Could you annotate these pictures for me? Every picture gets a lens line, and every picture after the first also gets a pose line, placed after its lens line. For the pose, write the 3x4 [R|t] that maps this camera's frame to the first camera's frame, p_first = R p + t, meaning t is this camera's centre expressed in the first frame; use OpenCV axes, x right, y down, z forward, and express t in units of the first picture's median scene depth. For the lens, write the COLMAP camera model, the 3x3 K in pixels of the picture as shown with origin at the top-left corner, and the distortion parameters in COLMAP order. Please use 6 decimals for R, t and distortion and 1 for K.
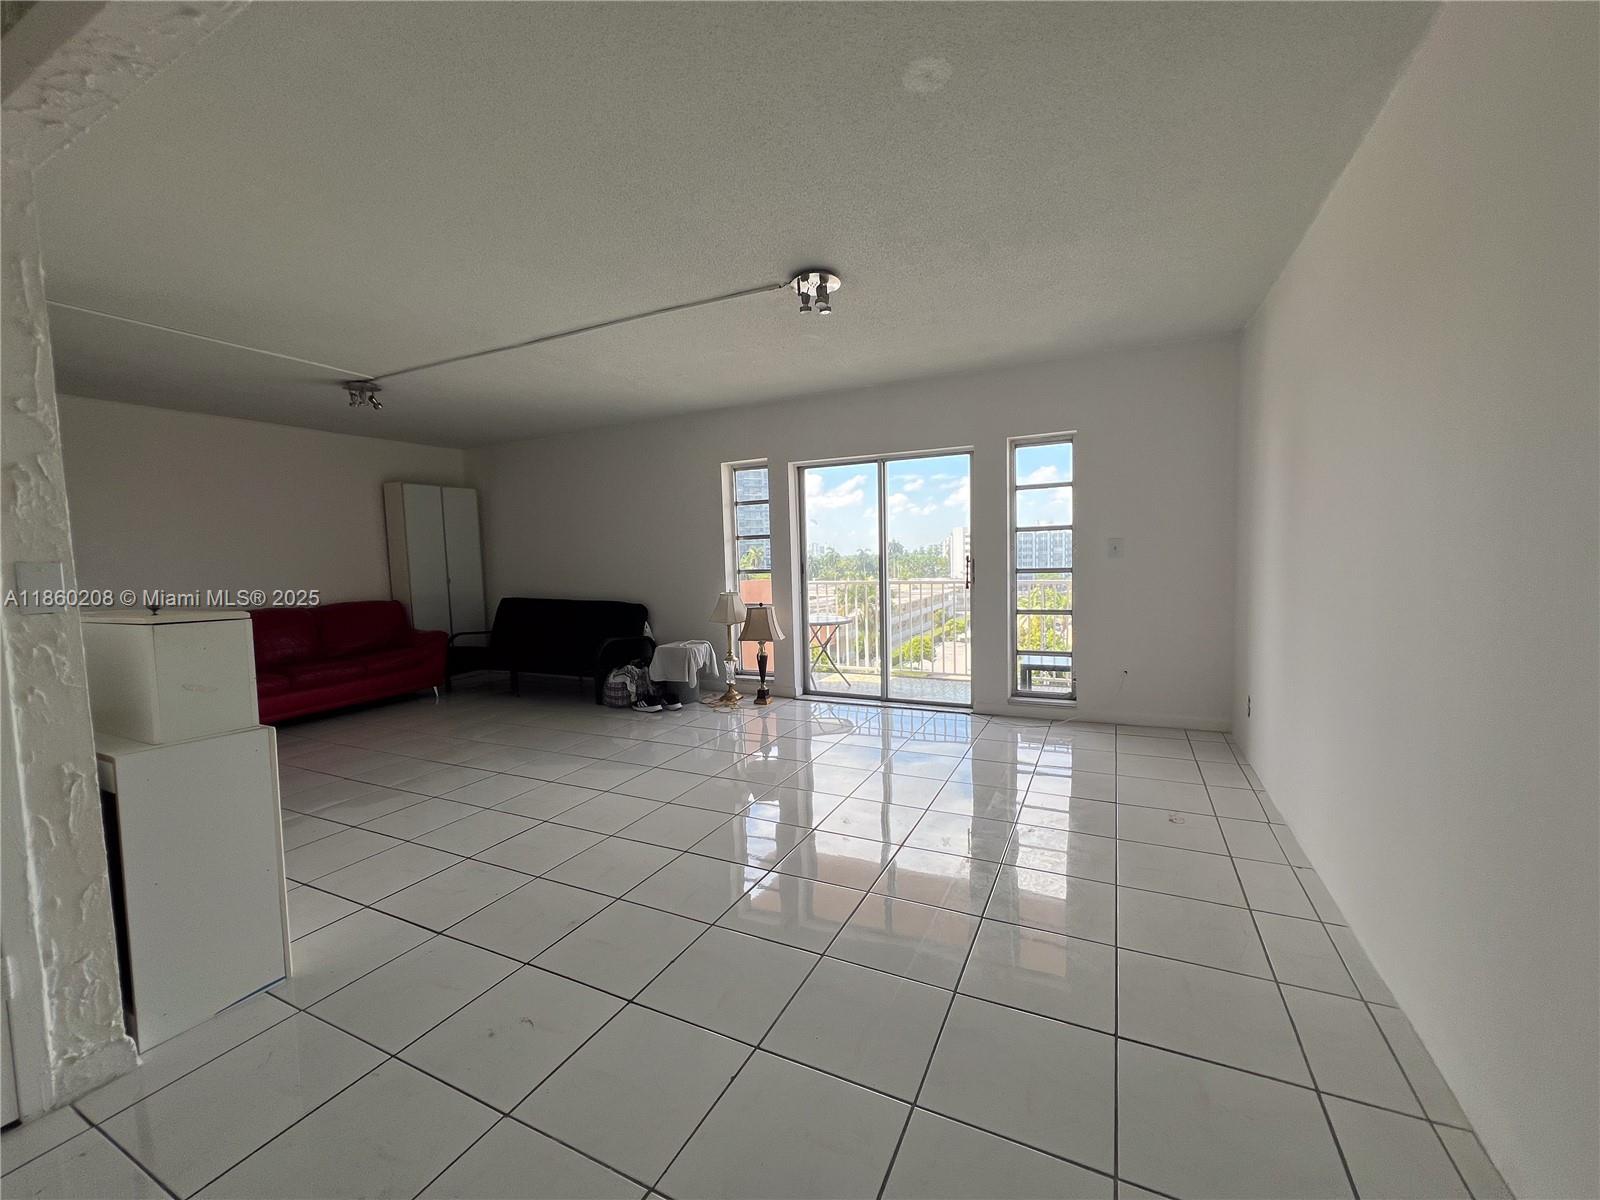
lens RADIAL K [[648.4, 0, 800.0], [0, 648.4, 600.0], [0, 0, 1]] dist [0.001376, 0.000004]
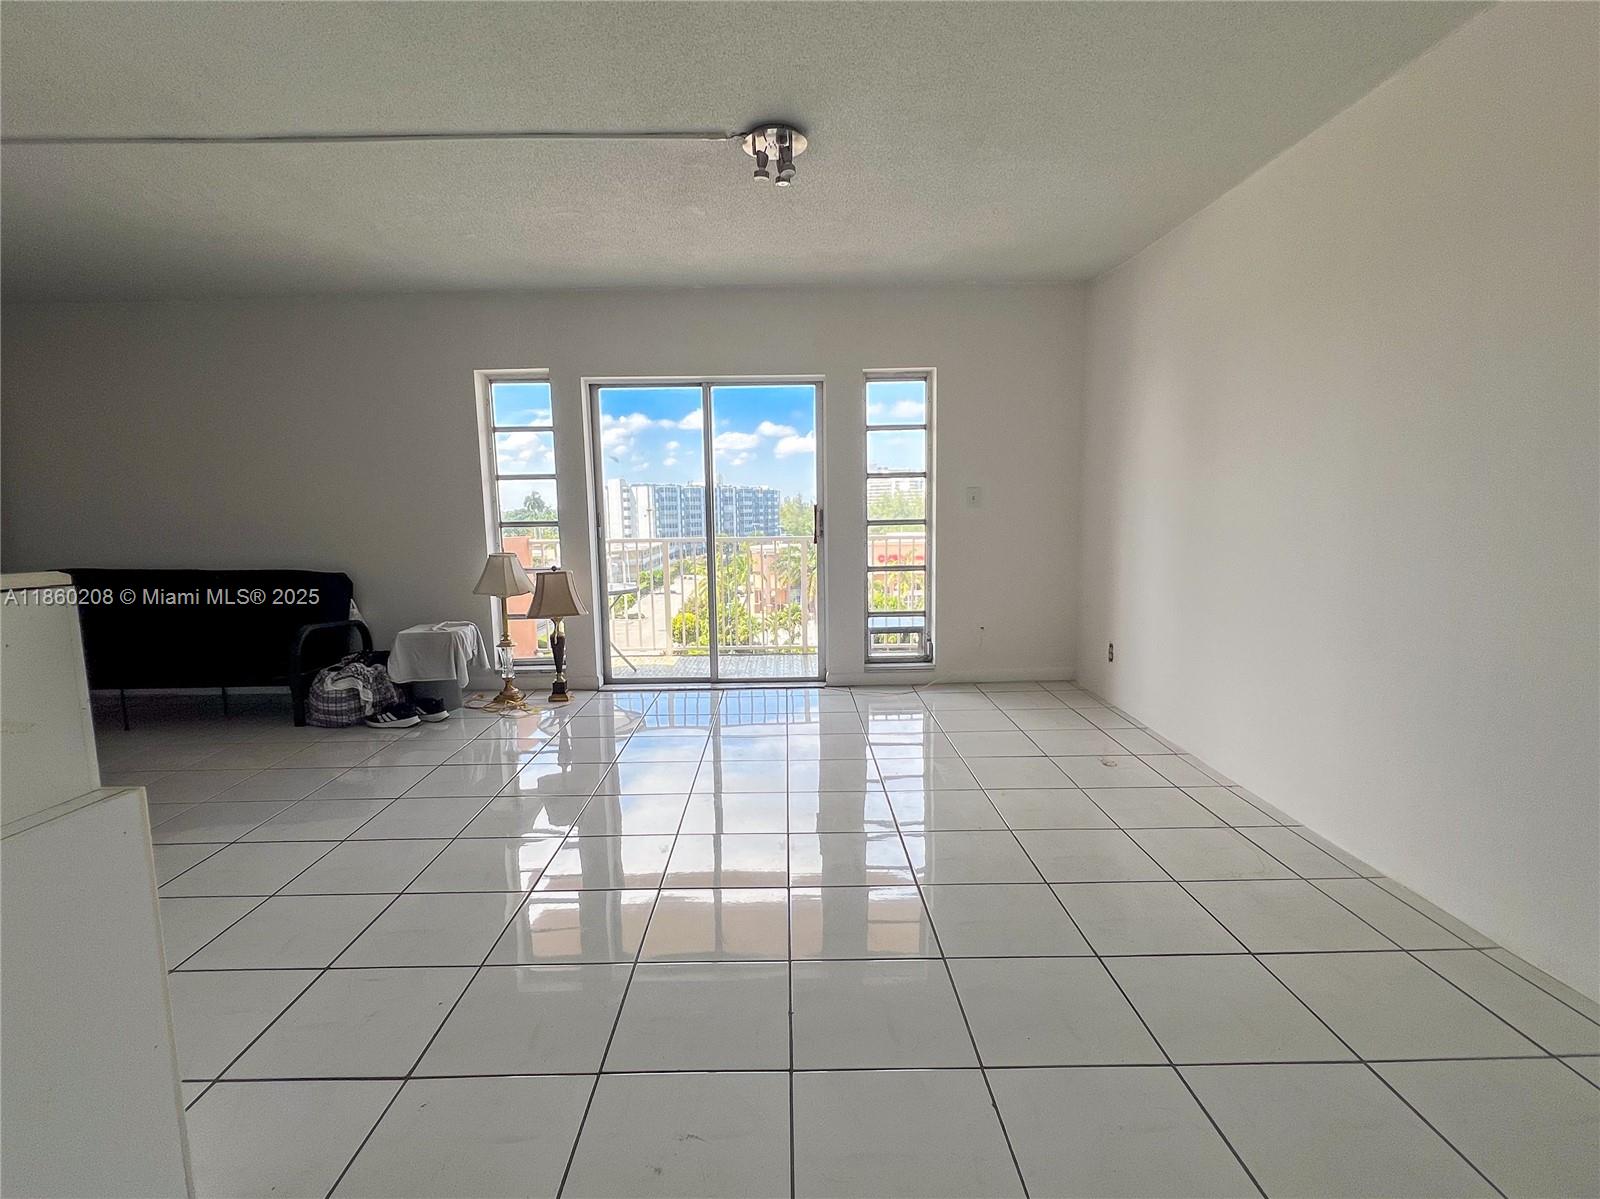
lens RADIAL K [[791.2, 0, 793.8], [0, 791.2, 611.9], [0, 0, 1]] dist [-0.002556, 0.000045]
pose [[0.894636, -0.046930, 0.444324, -0.221806], [0.022515, 0.997940, 0.060071, 0.008744], [-0.446228, -0.043737, 0.893850, 0.066376]]
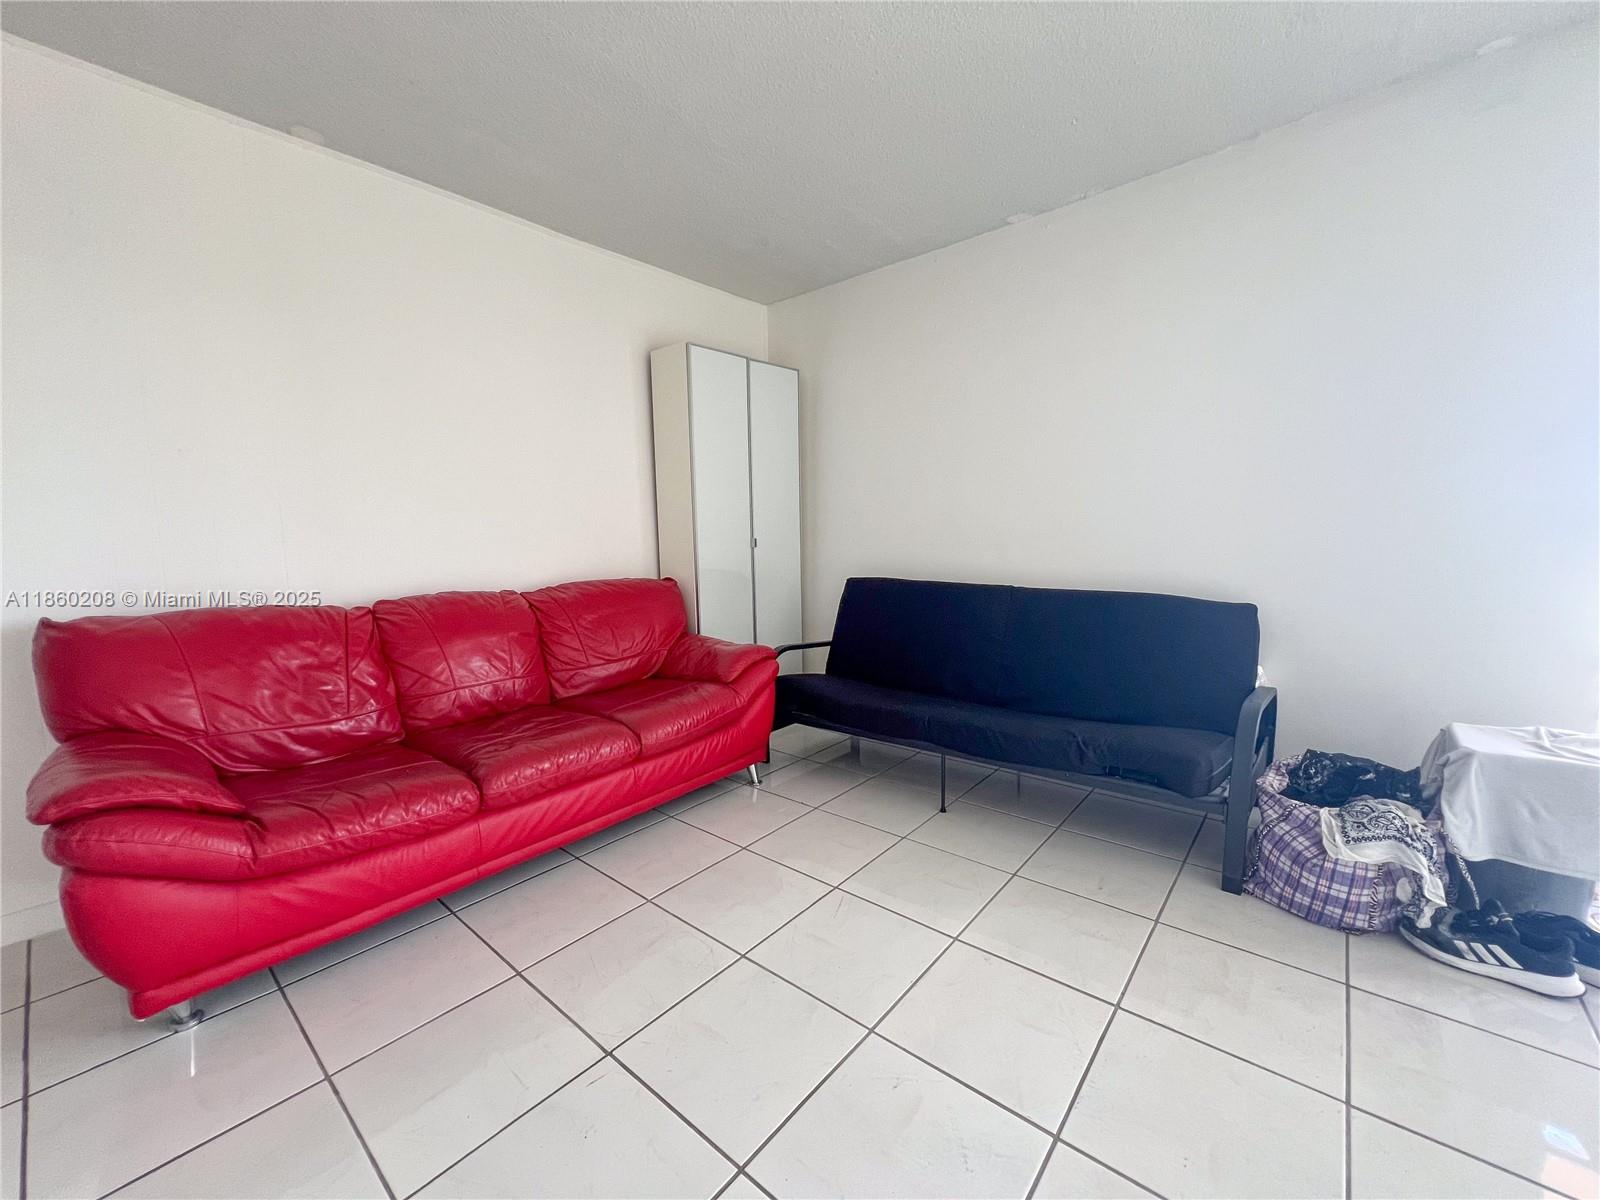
lens RADIAL K [[642.7, 0, 800.0], [0, 642.7, 600.0], [0, 0, 1]] dist [0.000301, 0.000032]
pose [[0.970349, 0.029393, -0.239915, -0.479668], [-0.019191, 0.998814, 0.044751, -0.010020], [0.240946, -0.038820, 0.969762, 0.633013]]
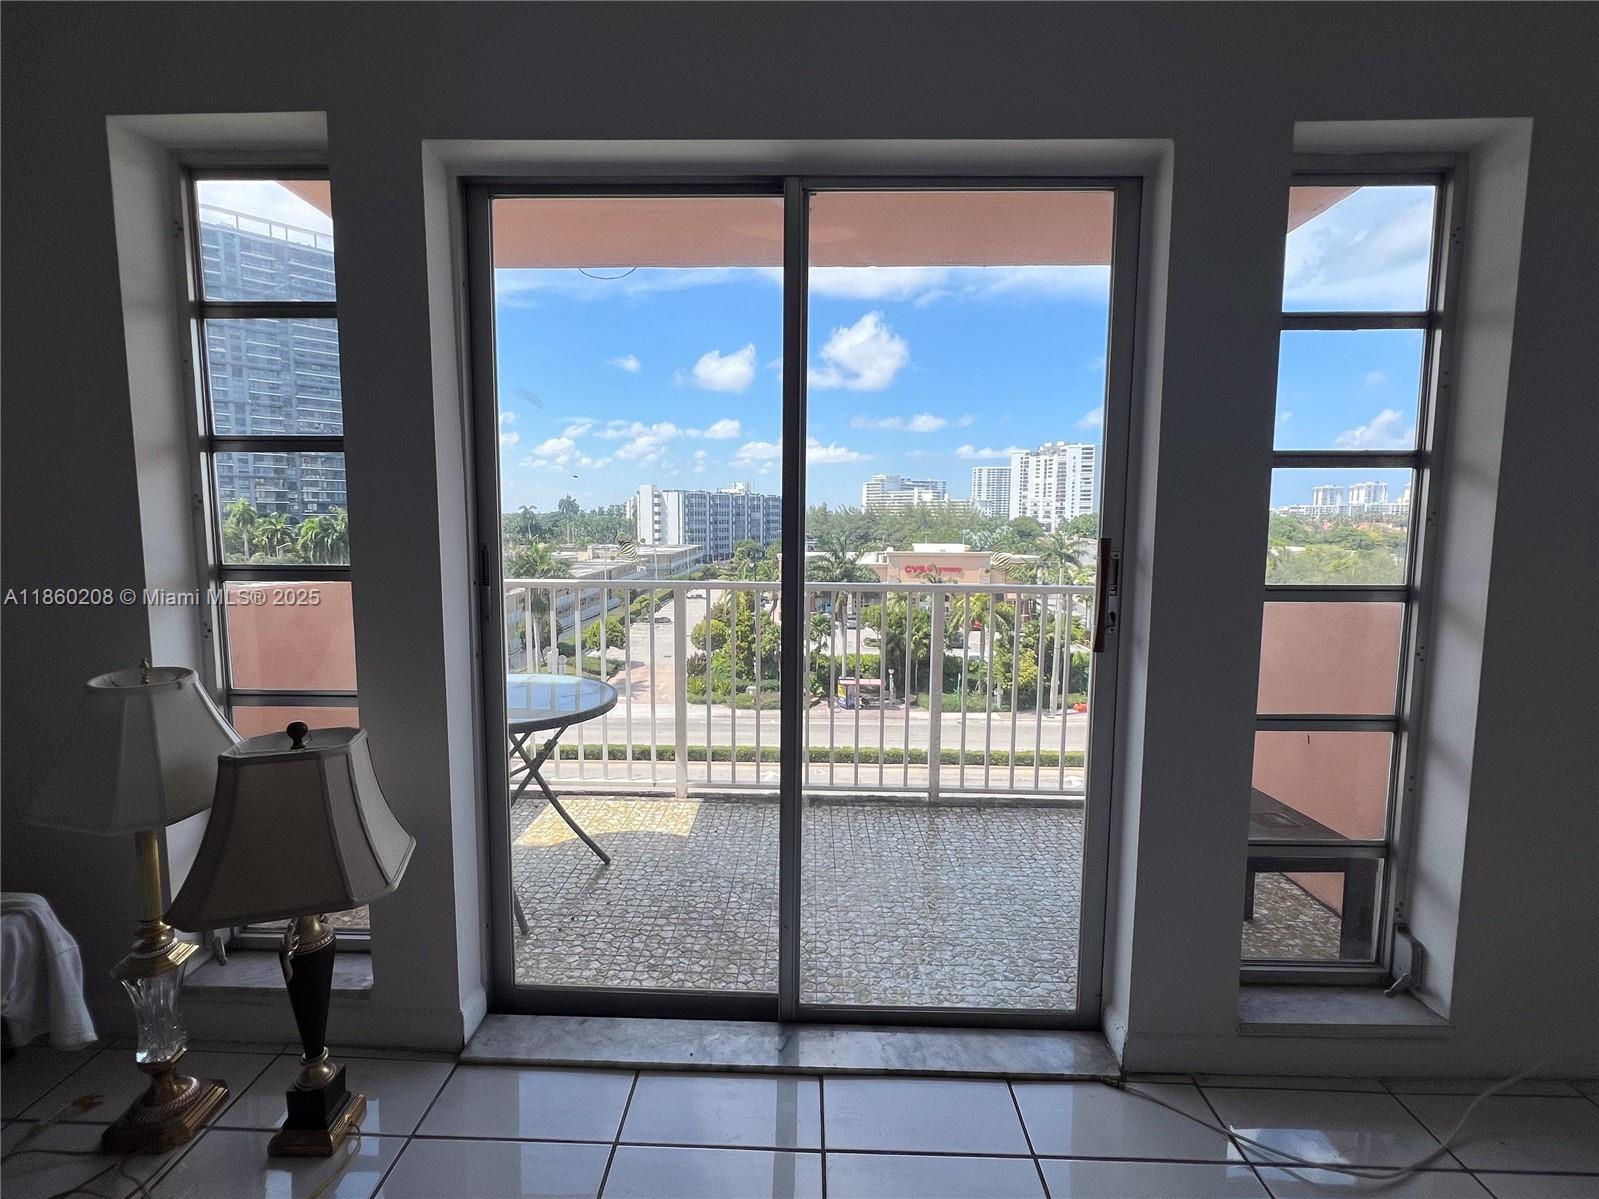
lens RADIAL K [[761.2, 0, 797.5], [0, 761.2, 586.5], [0, 0, 1]] dist [-0.002461, -0.000556]
pose [[0.905384, -0.010639, 0.424460, -0.013712], [0.001267, 0.999749, 0.022357, -0.051005], [-0.424591, -0.019704, 0.905171, 0.695366]]
